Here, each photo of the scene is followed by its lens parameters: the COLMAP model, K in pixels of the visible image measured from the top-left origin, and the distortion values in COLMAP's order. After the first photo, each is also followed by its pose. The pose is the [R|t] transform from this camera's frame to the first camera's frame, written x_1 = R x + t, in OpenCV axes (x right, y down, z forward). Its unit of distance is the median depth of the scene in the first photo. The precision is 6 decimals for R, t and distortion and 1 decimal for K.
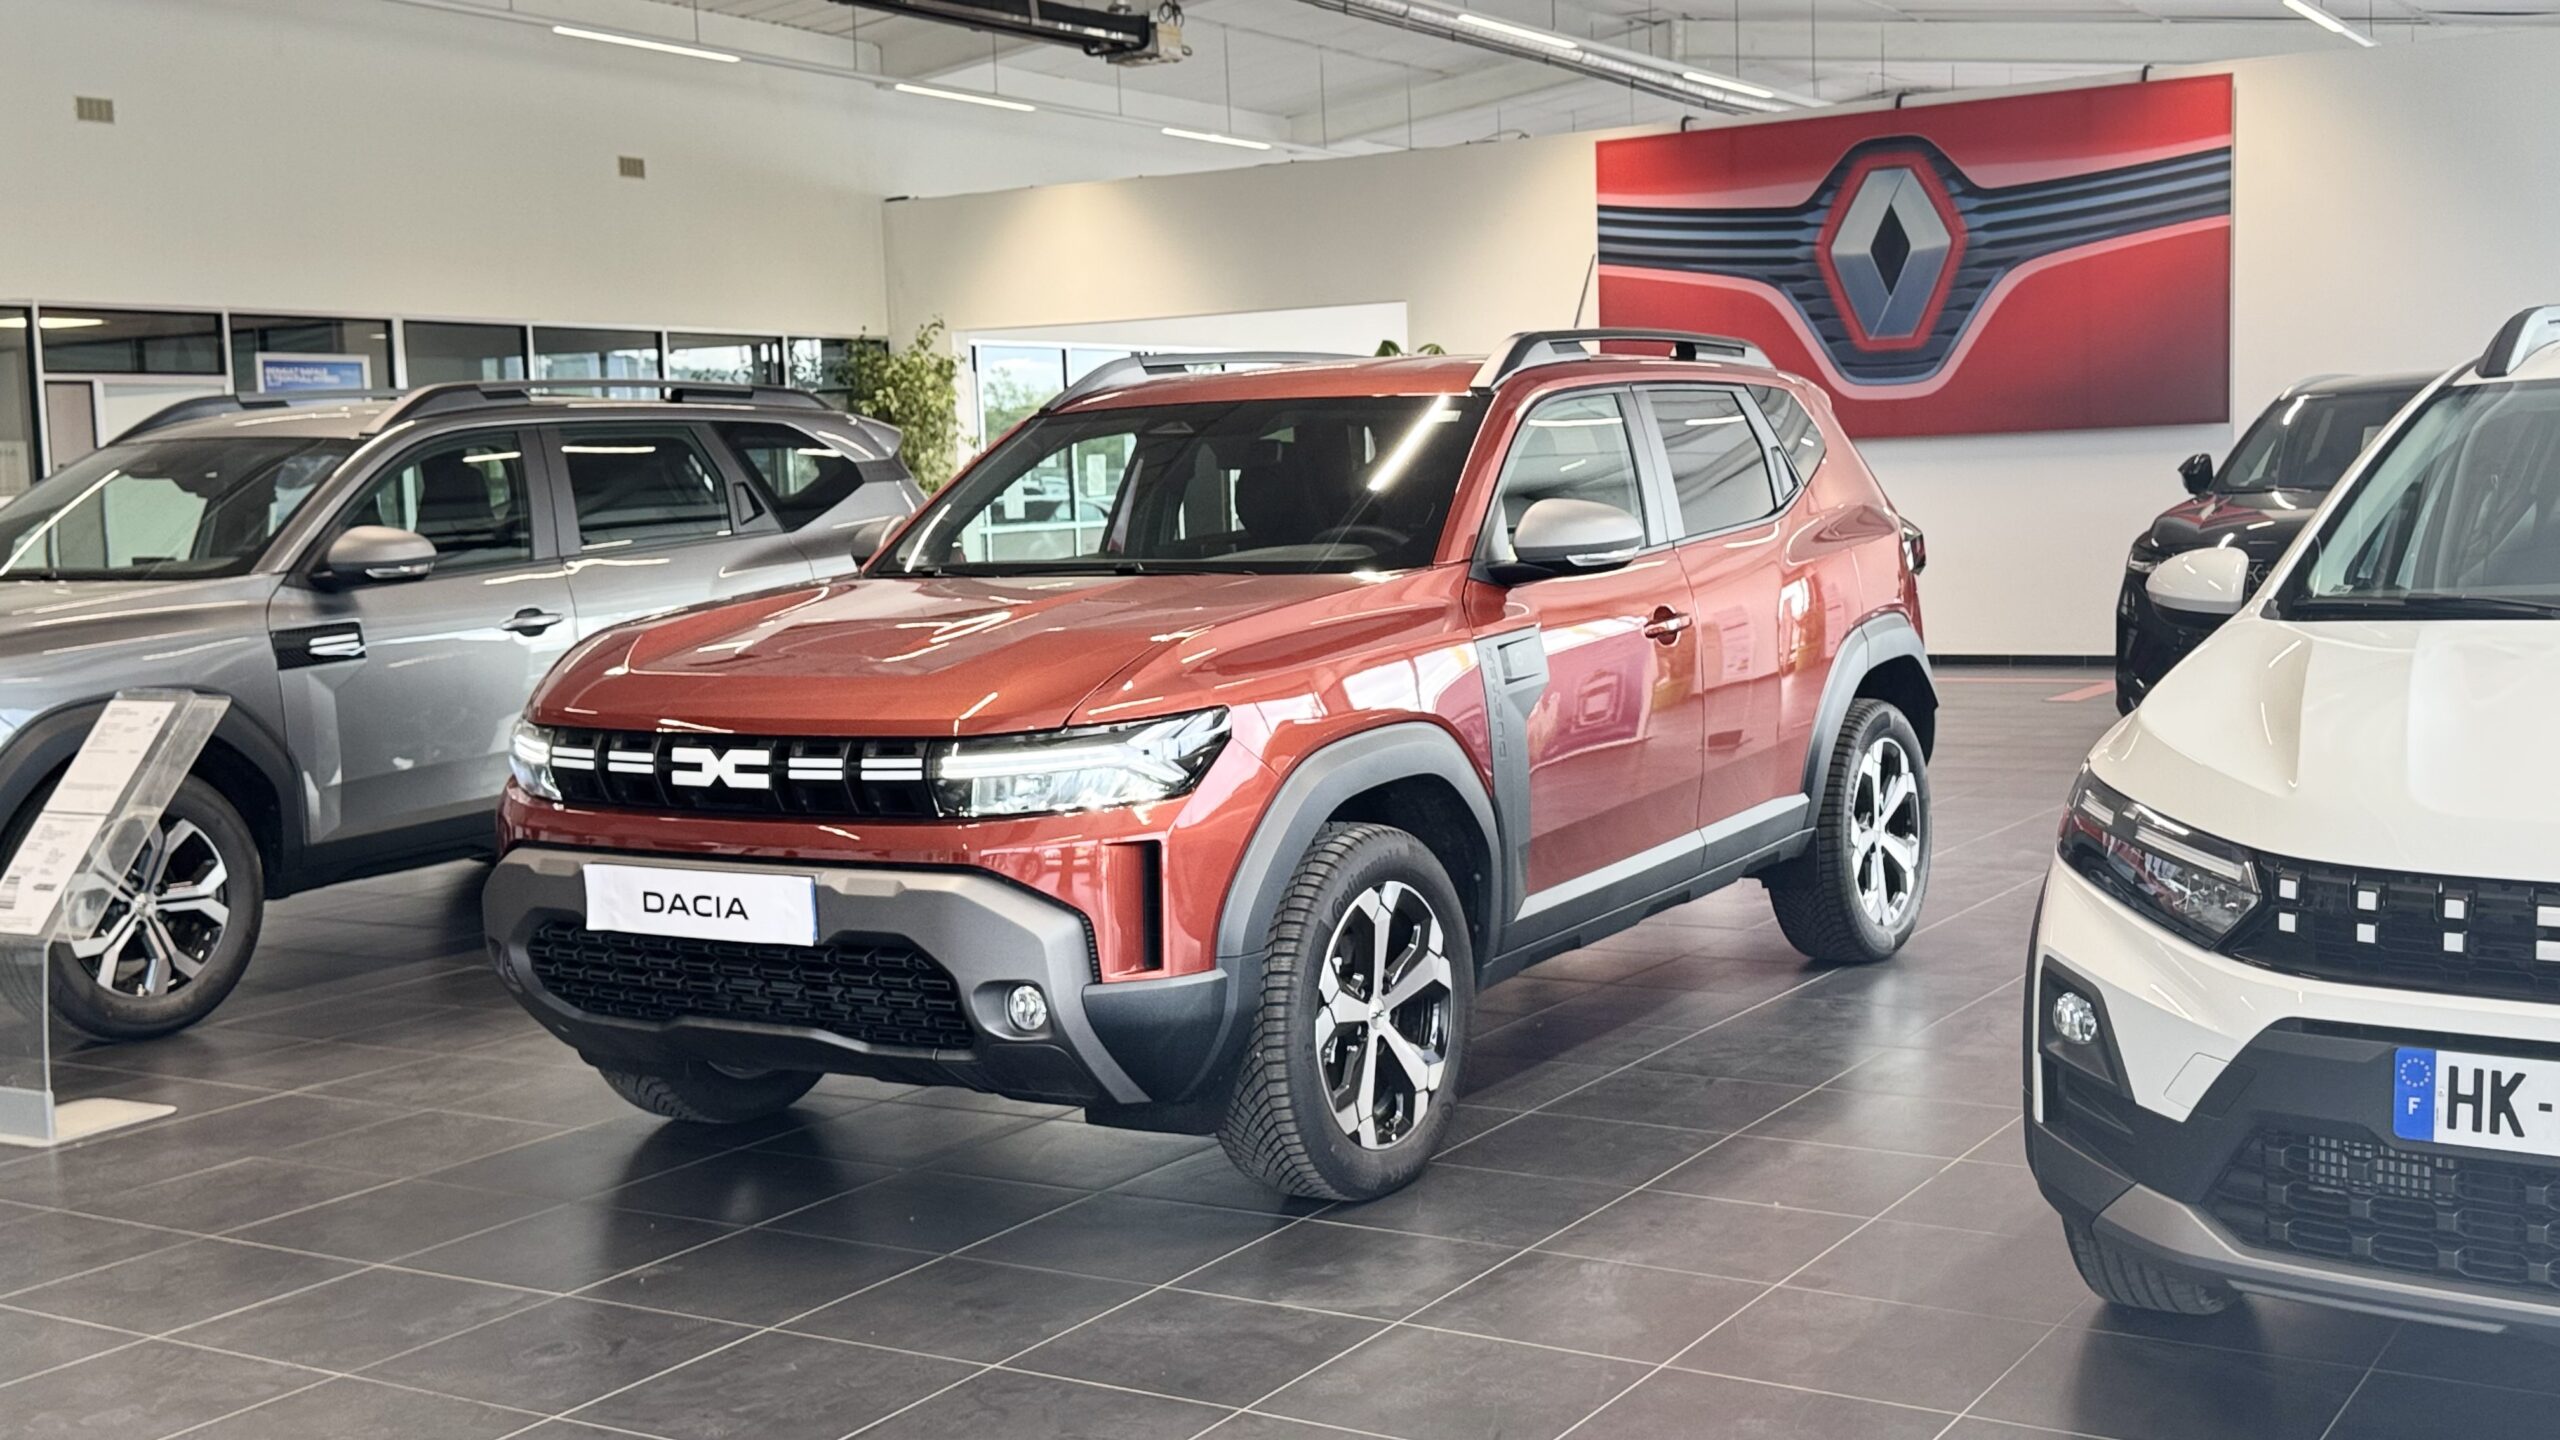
lens RADIAL K [[2934.5, 0, 1323.1], [0, 2934.5, 776.7], [0, 0, 1]] dist [0.178655, 0.000000]
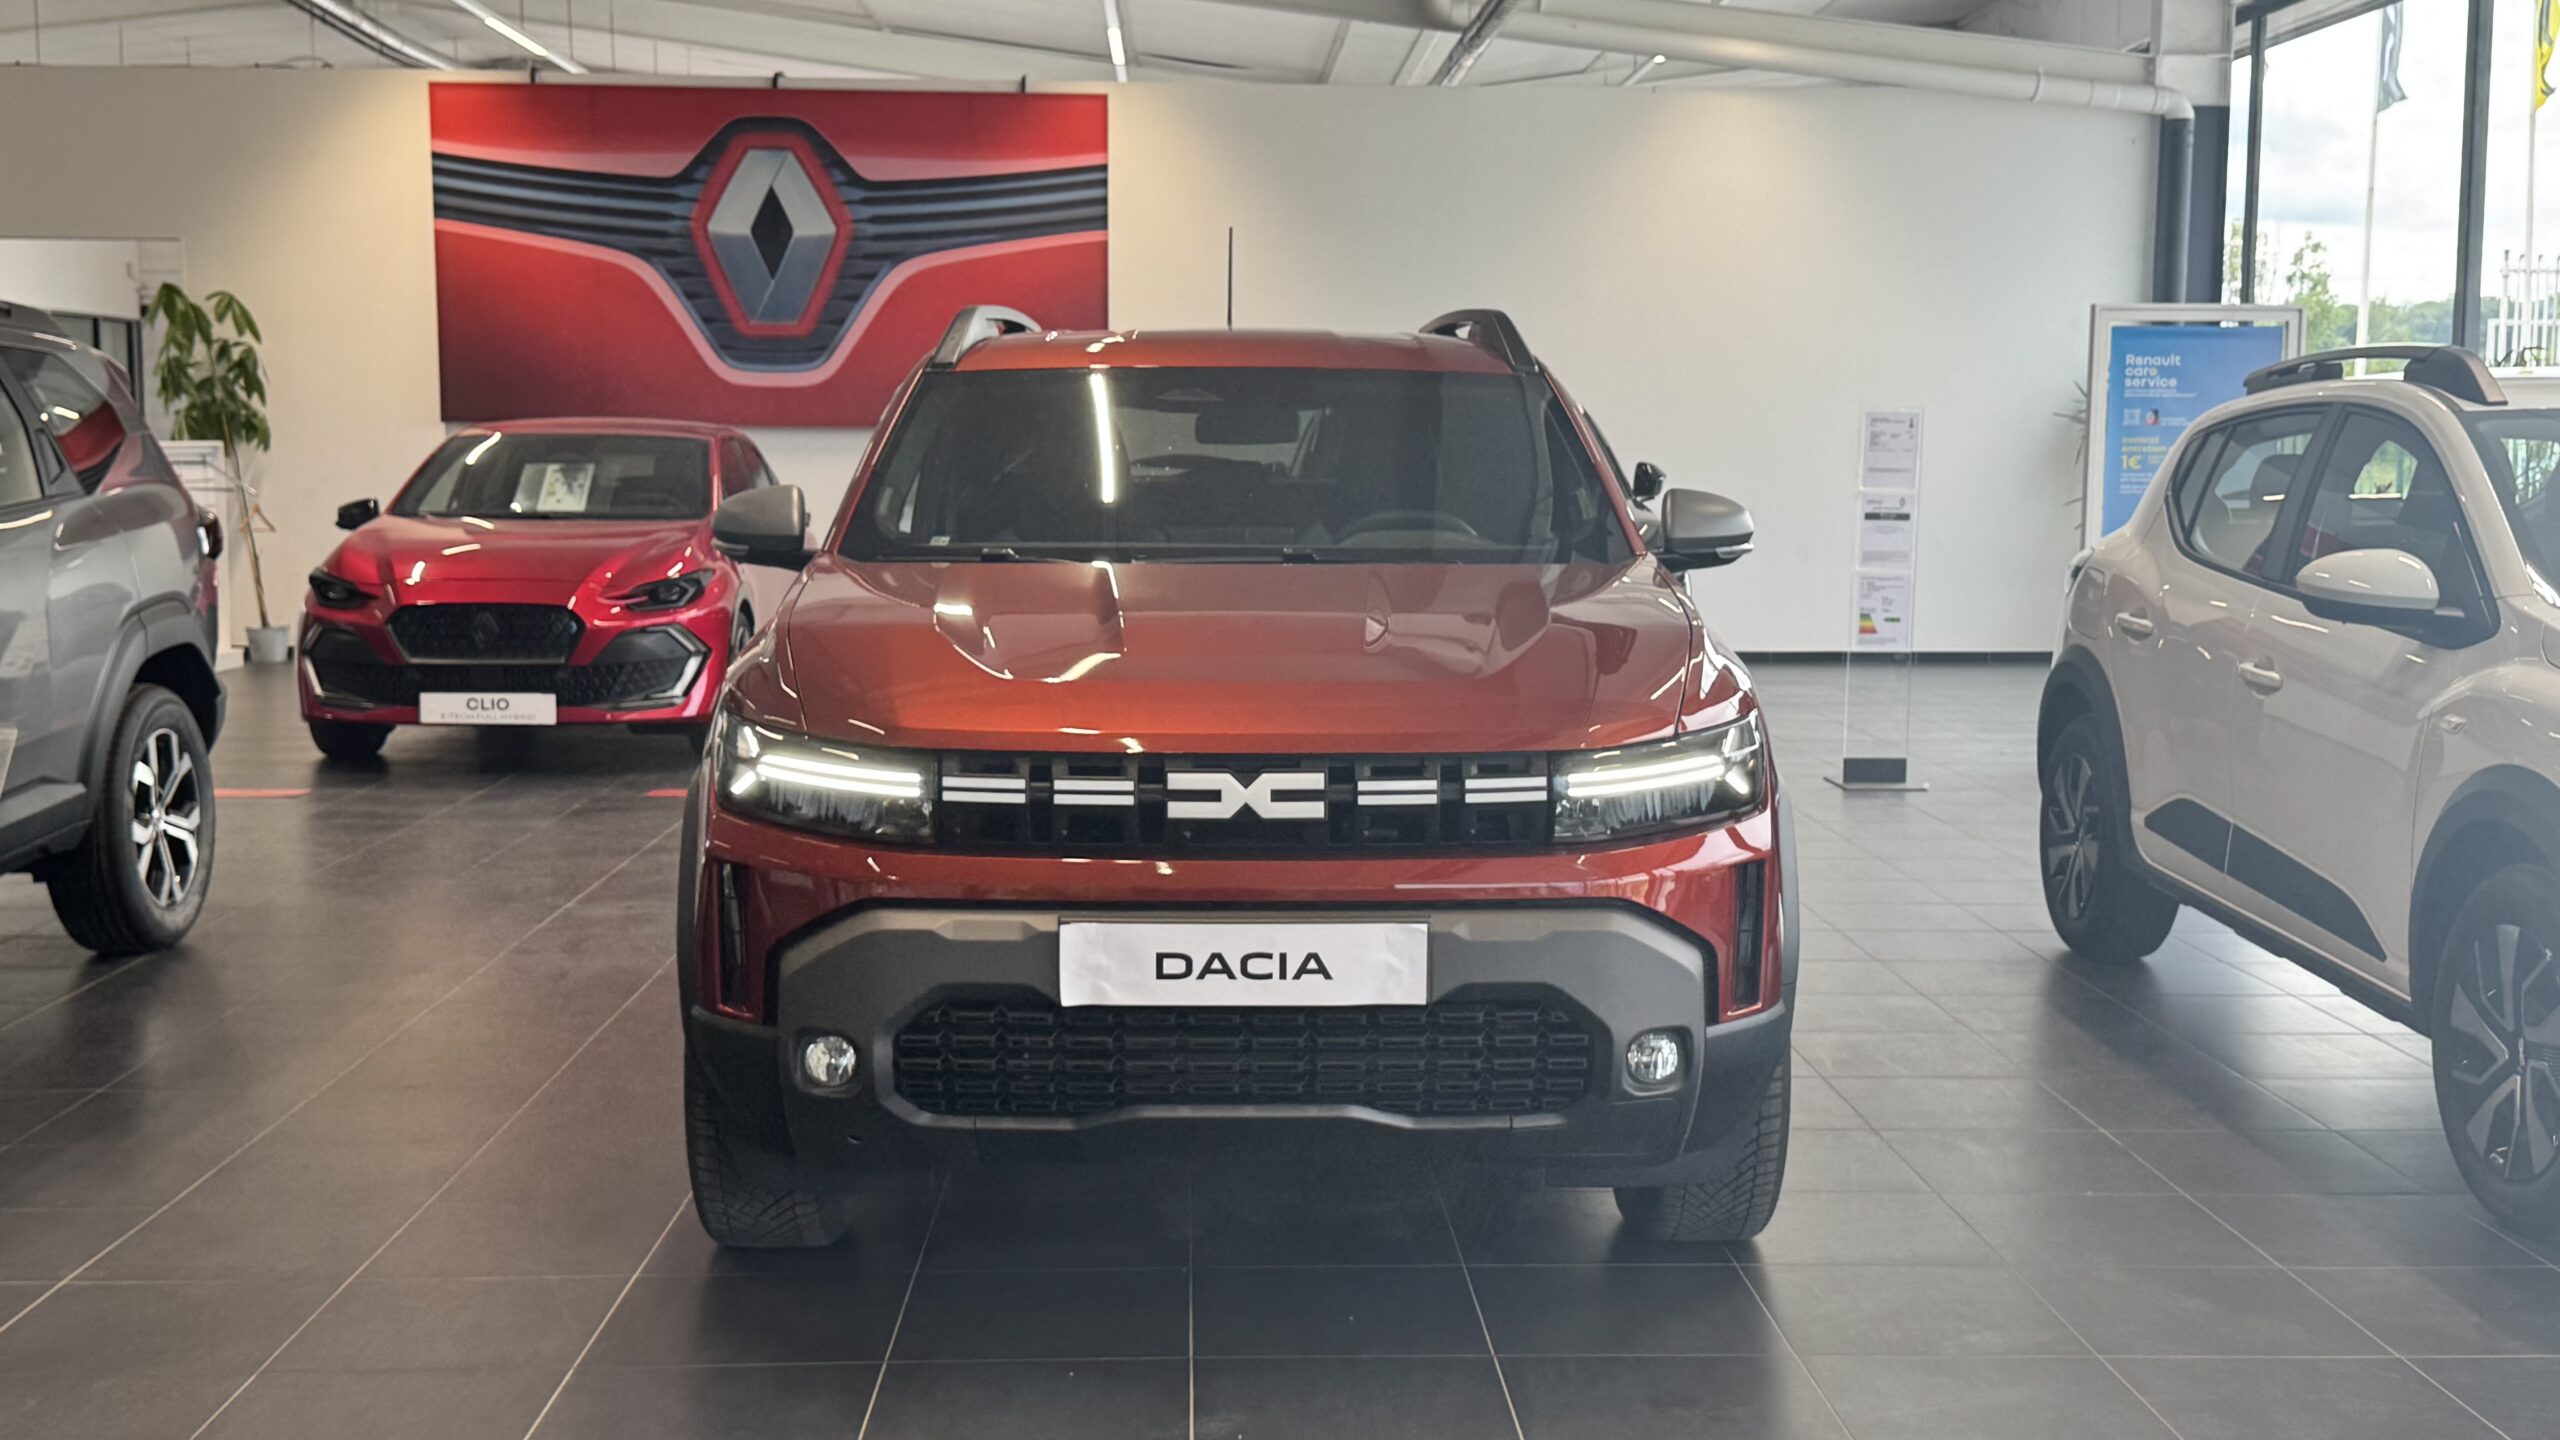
lens RADIAL K [[2934.5, 0, 1284.5], [0, 2934.5, 735.4], [0, 0, 1]] dist [0.178655, 0.000000]
pose [[0.848239, -0.018522, 0.529289, -0.185687], [0.024528, 0.999690, -0.004325, -0.004689], [-0.529045, 0.016651, 0.848430, 0.092139]]
